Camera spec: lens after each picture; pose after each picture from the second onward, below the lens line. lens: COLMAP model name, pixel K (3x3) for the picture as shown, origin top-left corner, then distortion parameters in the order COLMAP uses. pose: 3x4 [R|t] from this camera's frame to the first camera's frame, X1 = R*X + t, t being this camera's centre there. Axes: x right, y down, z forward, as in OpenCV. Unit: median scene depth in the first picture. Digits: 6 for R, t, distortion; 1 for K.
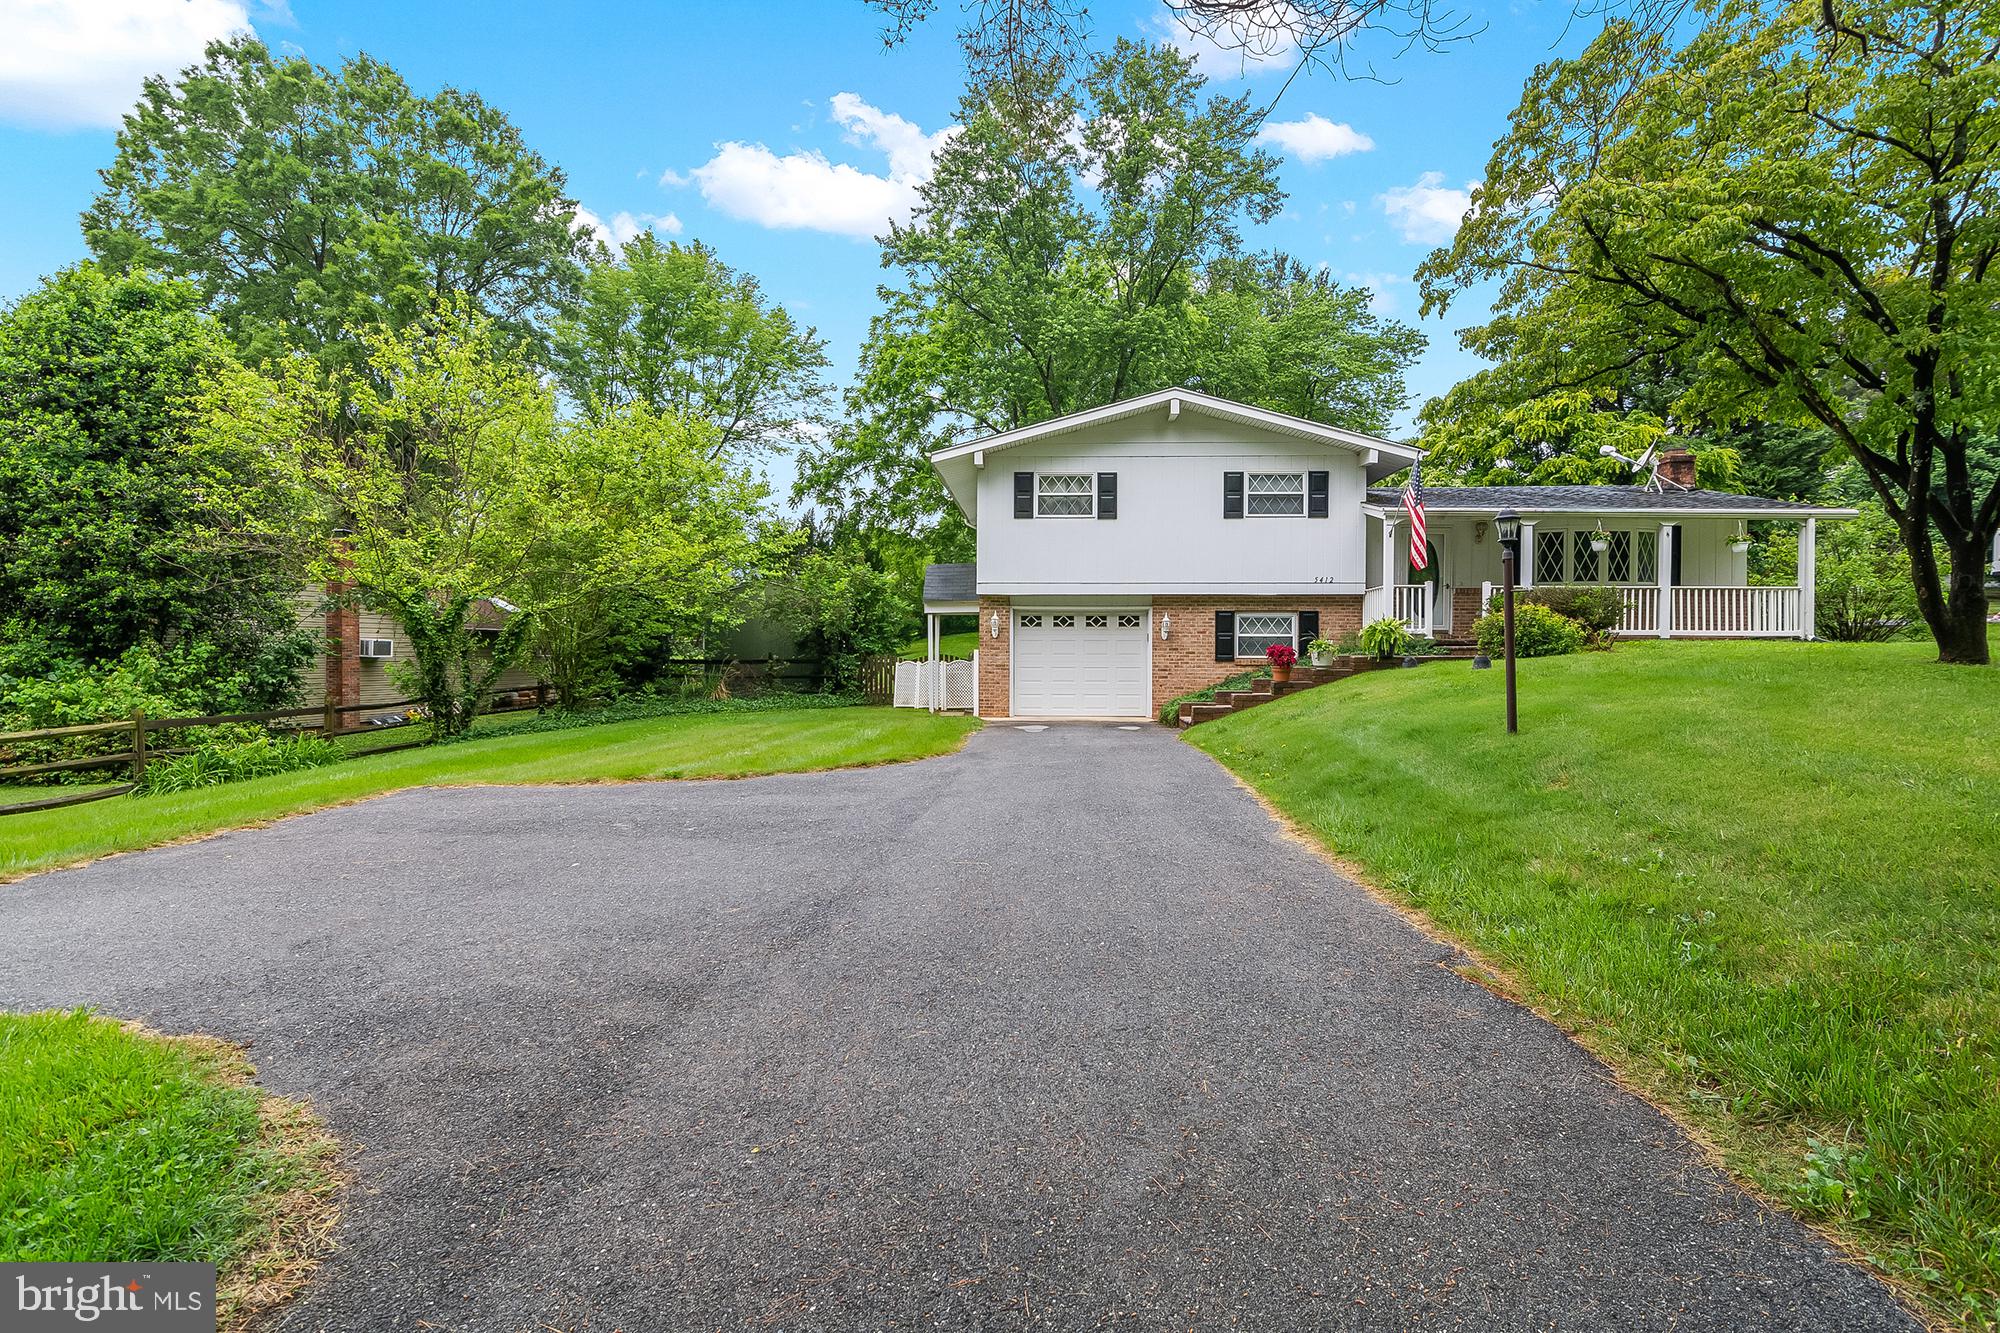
lens RADIAL K [[985.7, 0, 1000.5], [0, 985.7, 664.3], [0, 0, 1]] dist [0.003735, -0.005715]
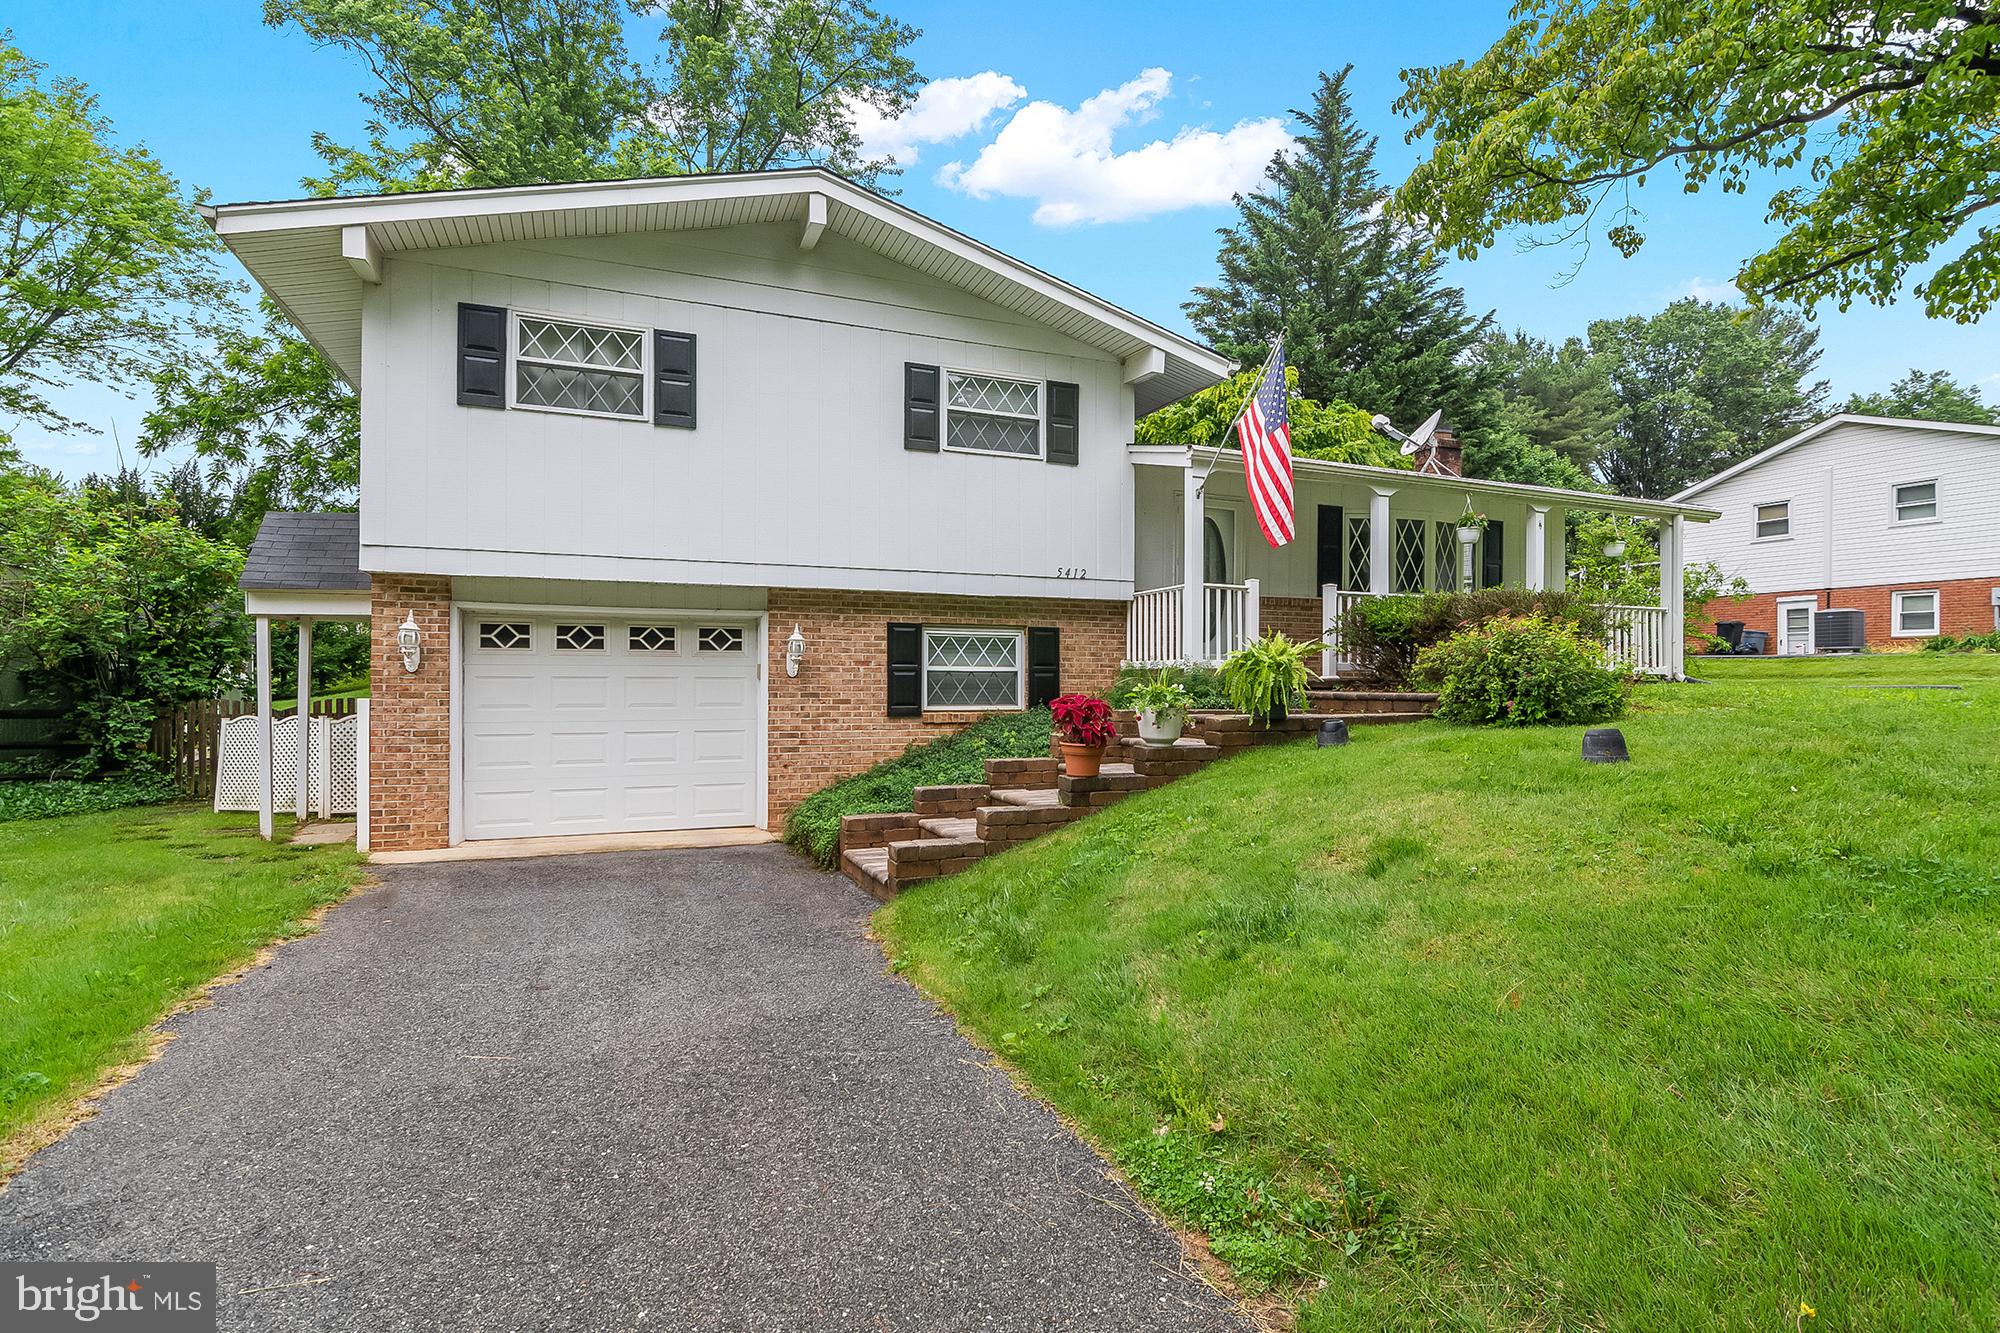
lens RADIAL K [[985.7, 0, 1002.7], [0, 985.7, 676.6], [0, 0, 1]] dist [0.003735, -0.005715]
pose [[0.909982, 0.001669, 0.414645, 0.053028], [0.004576, 0.999891, -0.014066, -0.017181], [-0.414623, 0.014697, 0.909875, 0.485828]]
